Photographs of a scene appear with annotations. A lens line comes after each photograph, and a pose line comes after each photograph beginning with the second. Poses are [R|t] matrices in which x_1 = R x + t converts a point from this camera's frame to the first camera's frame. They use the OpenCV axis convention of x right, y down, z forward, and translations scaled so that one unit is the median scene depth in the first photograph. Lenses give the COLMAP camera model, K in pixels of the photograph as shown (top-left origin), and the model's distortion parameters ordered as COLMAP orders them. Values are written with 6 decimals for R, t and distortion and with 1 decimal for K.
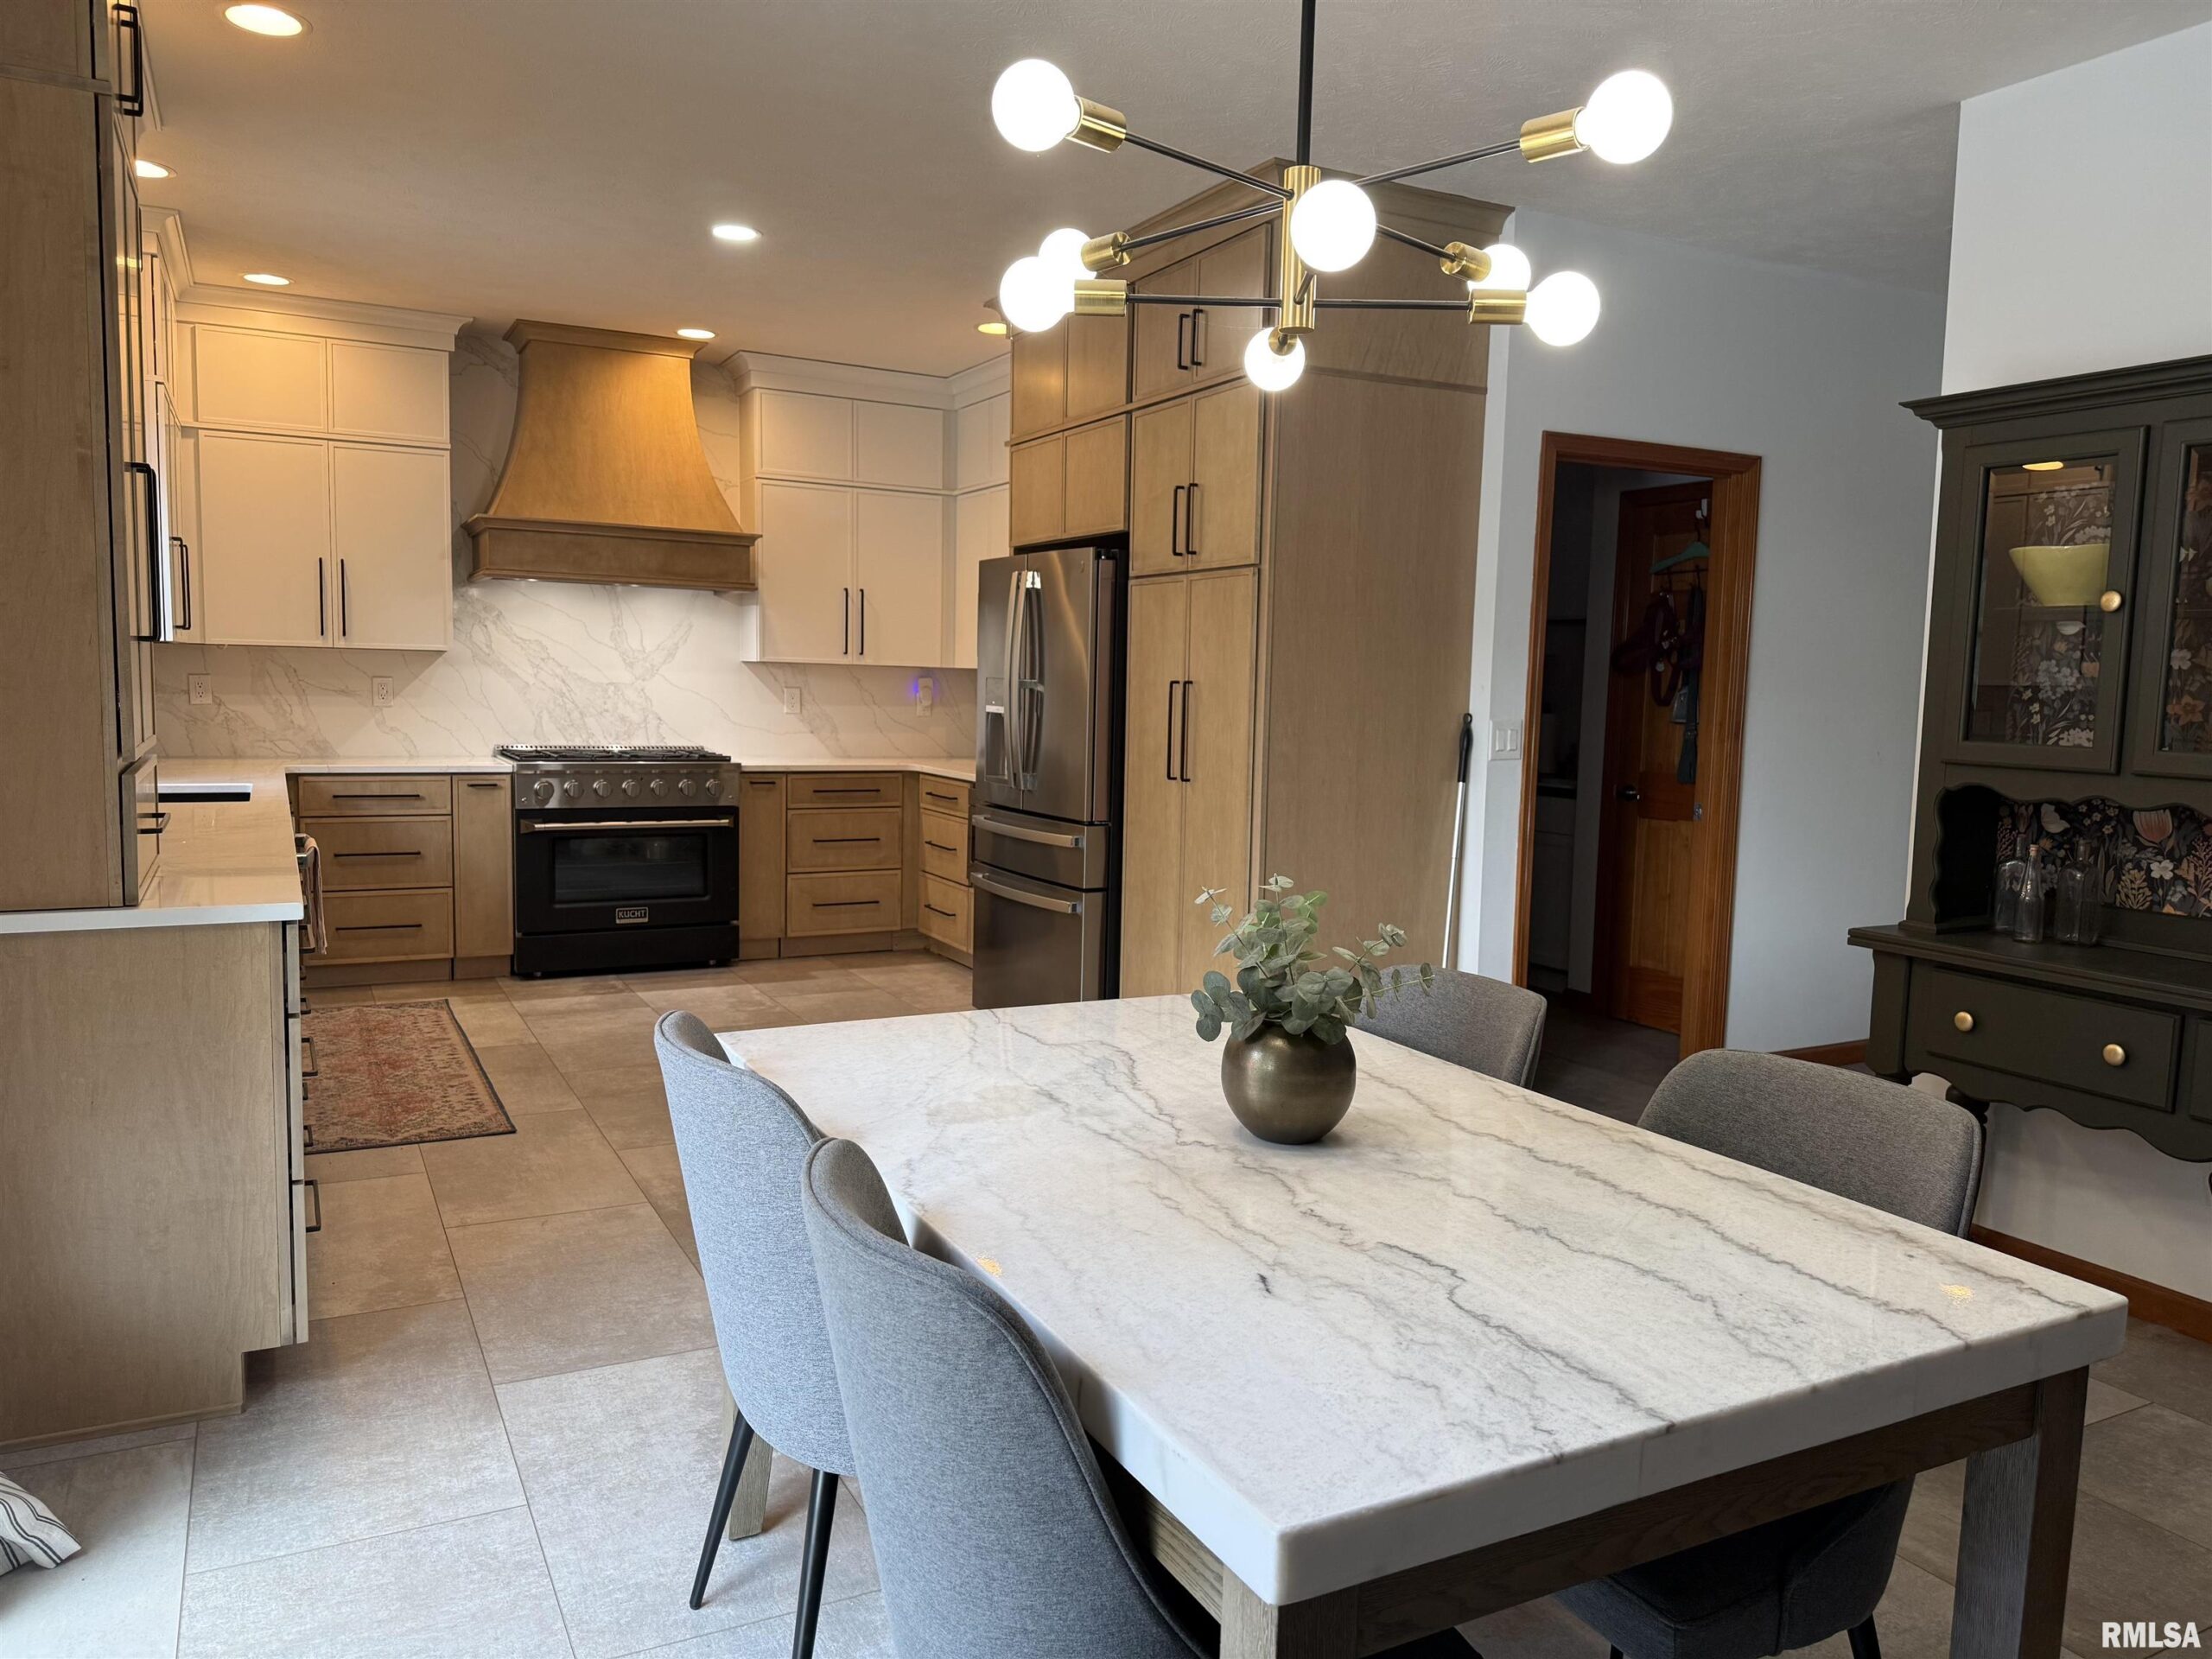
lens RADIAL K [[1560.7, 0, 1122.4], [0, 1560.7, 834.4], [0, 0, 1]] dist [0.064658, -0.069032]
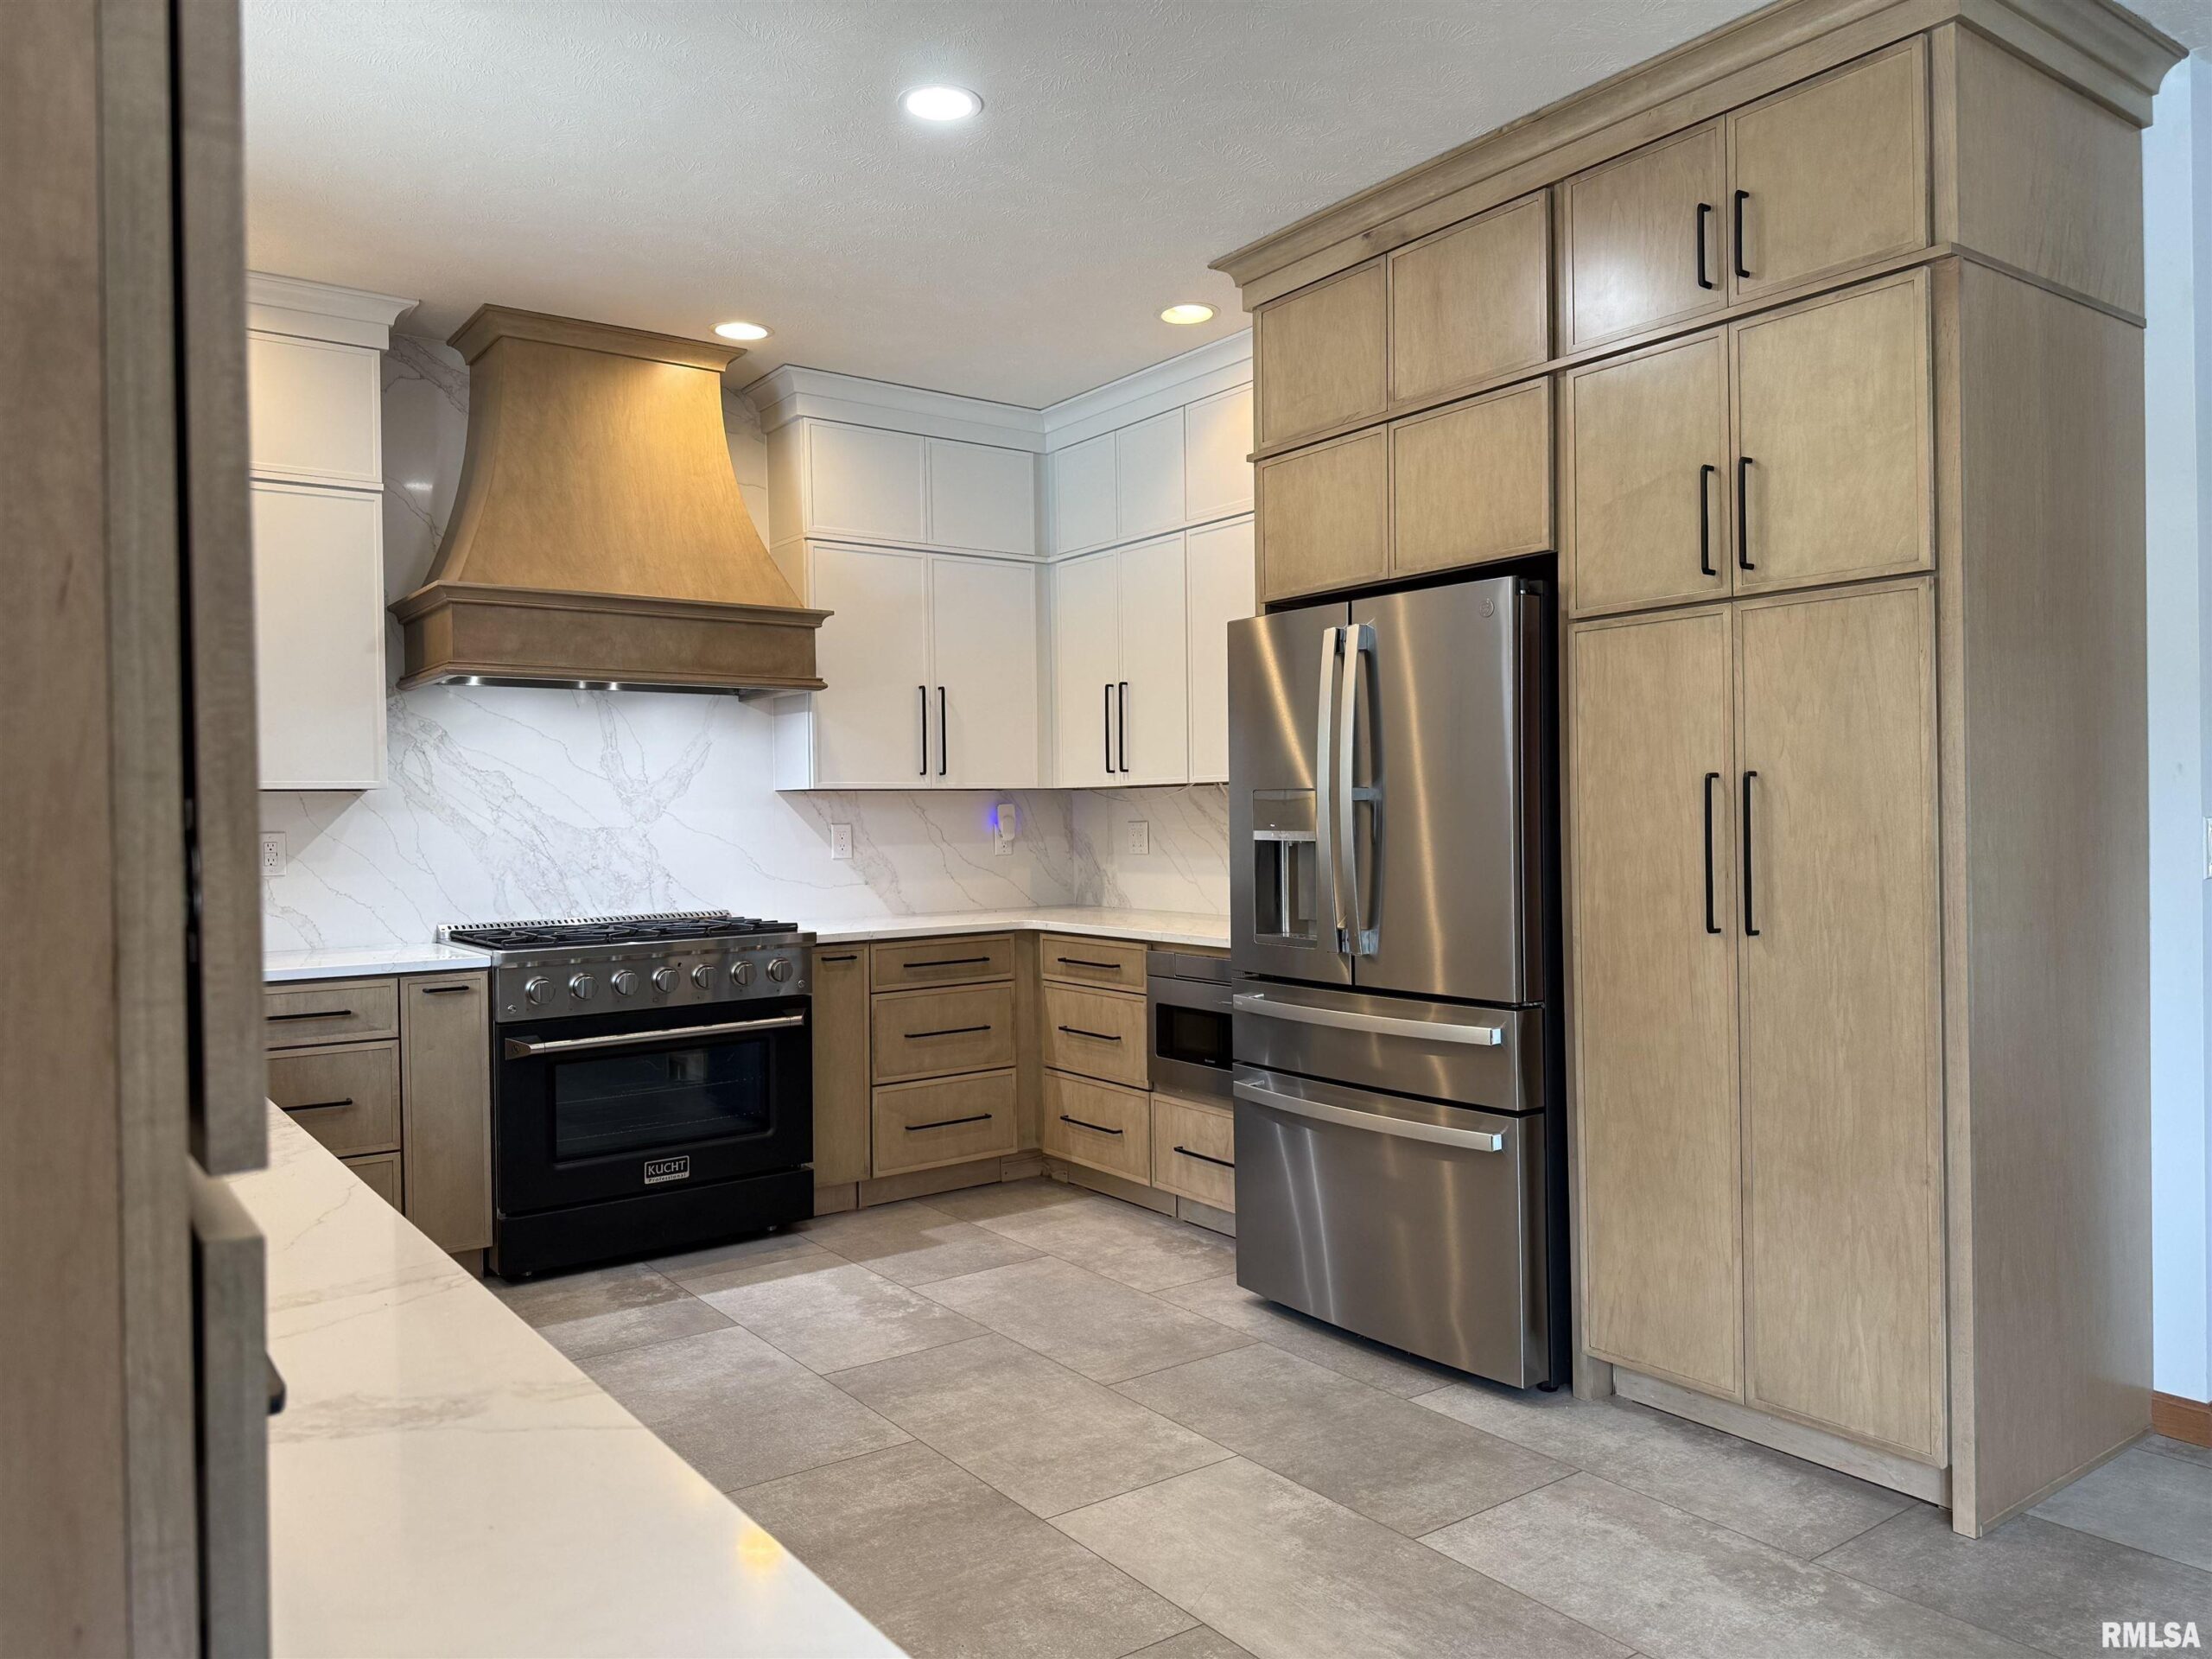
lens RADIAL K [[1560.7, 0, 1113.5], [0, 1560.7, 819.1], [0, 0, 1]] dist [0.064658, -0.069032]
pose [[0.990057, -0.040708, 0.134646, -0.210832], [0.053332, 0.994374, -0.091523, -0.025915], [-0.130163, 0.097794, 0.986658, 0.302648]]
